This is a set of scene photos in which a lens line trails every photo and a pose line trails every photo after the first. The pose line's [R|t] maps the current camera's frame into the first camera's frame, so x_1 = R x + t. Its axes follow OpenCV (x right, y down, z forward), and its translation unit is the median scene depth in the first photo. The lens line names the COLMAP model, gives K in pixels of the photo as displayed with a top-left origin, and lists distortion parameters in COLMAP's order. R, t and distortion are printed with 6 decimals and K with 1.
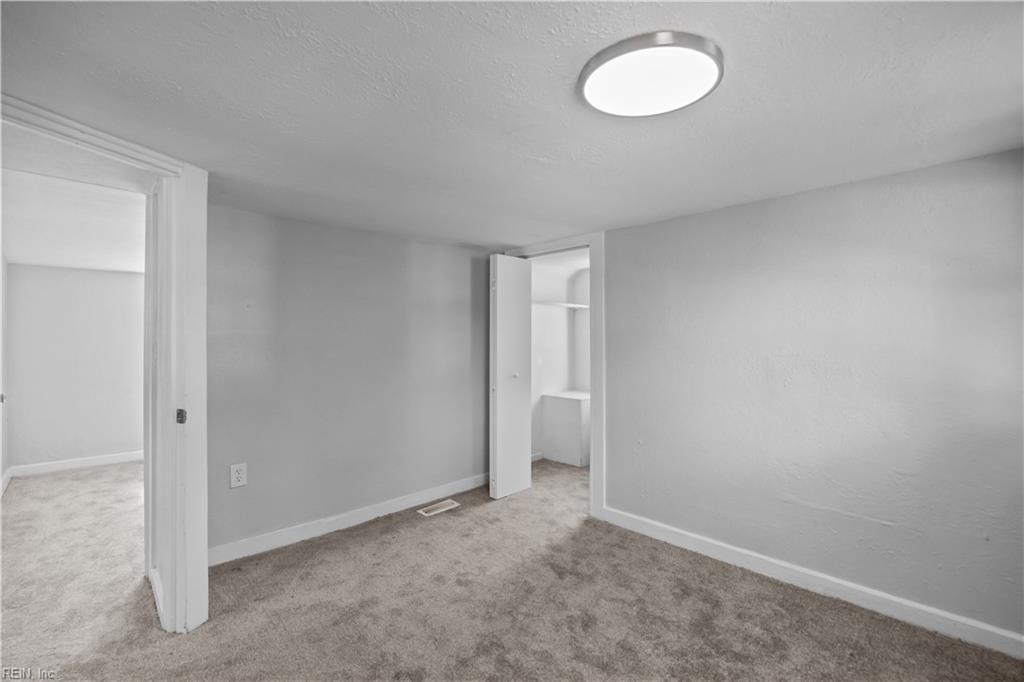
lens RADIAL K [[452.0, 0, 512.8], [0, 452.0, 337.3], [0, 0, 1]] dist [-0.016718, -0.000176]
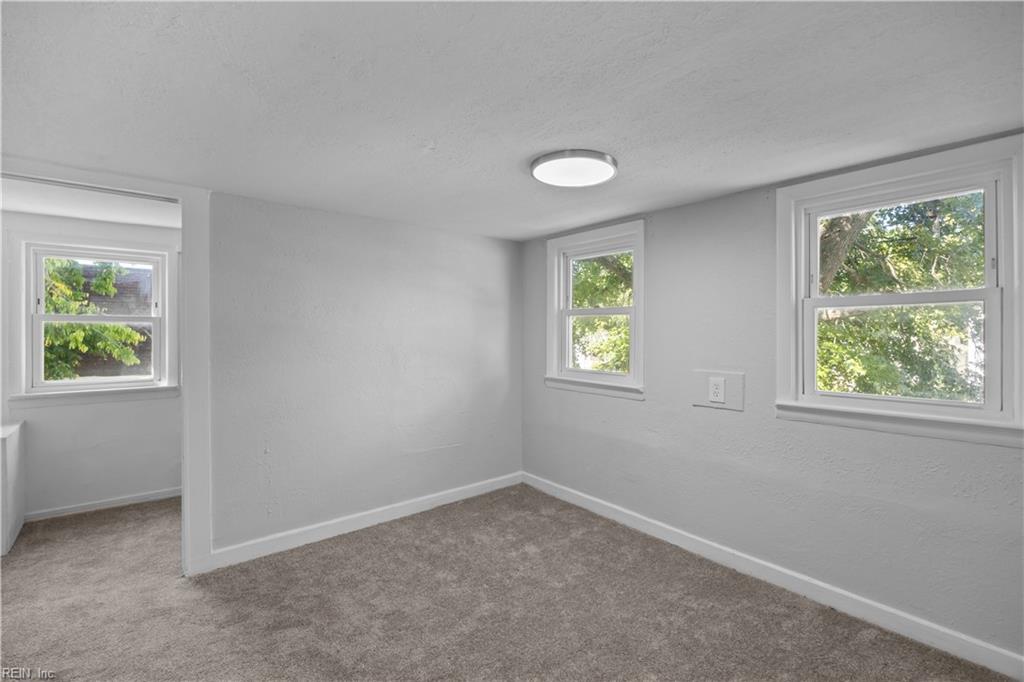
lens RADIAL K [[452.0, 0, 516.0], [0, 452.0, 337.6], [0, 0, 1]] dist [-0.016718, -0.000176]
pose [[0.059919, -0.006602, 0.998181, -0.607243], [-0.001139, 0.999977, 0.006682, 0.006426], [-0.998203, -0.001538, 0.059910, 0.511947]]
